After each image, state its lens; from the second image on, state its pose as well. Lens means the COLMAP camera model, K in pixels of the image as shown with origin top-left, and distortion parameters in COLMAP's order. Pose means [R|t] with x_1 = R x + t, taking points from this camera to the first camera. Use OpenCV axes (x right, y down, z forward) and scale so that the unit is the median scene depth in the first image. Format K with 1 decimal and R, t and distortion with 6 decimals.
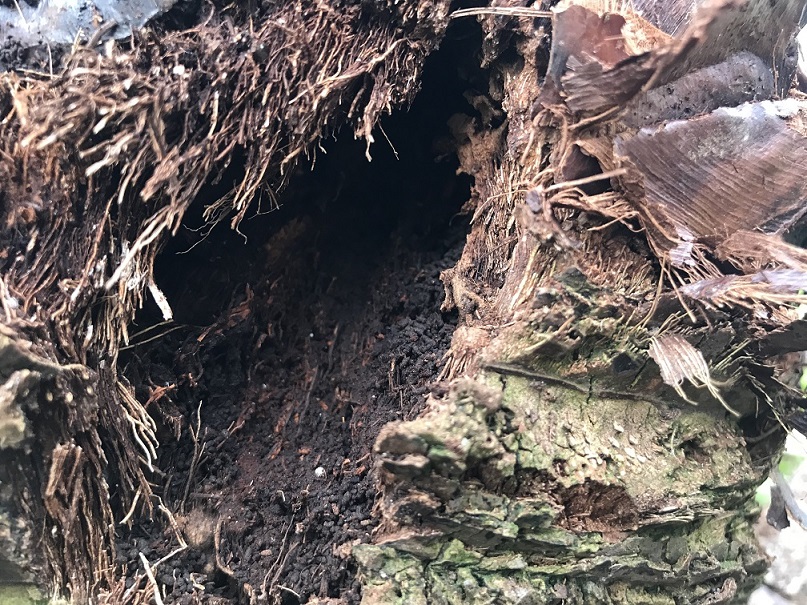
lens RADIAL K [[751.1, 0, 403.5], [0, 751.1, 302.5], [0, 0, 1]] dist [-0.140900, 0.100324]
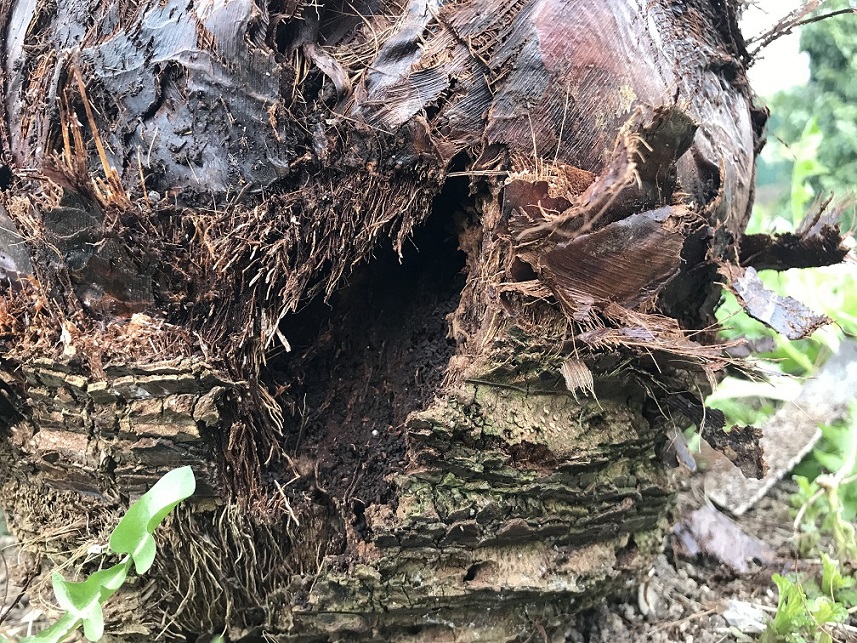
lens RADIAL K [[797.7, 0, 428.5], [0, 797.7, 321.5], [0, 0, 1]] dist [-0.140900, 0.100324]
pose [[0.999293, -0.001283, -0.037570, 0.088886], [0.006062, 0.991836, 0.127374, -0.290558], [0.037100, -0.127512, 0.991143, -0.866059]]
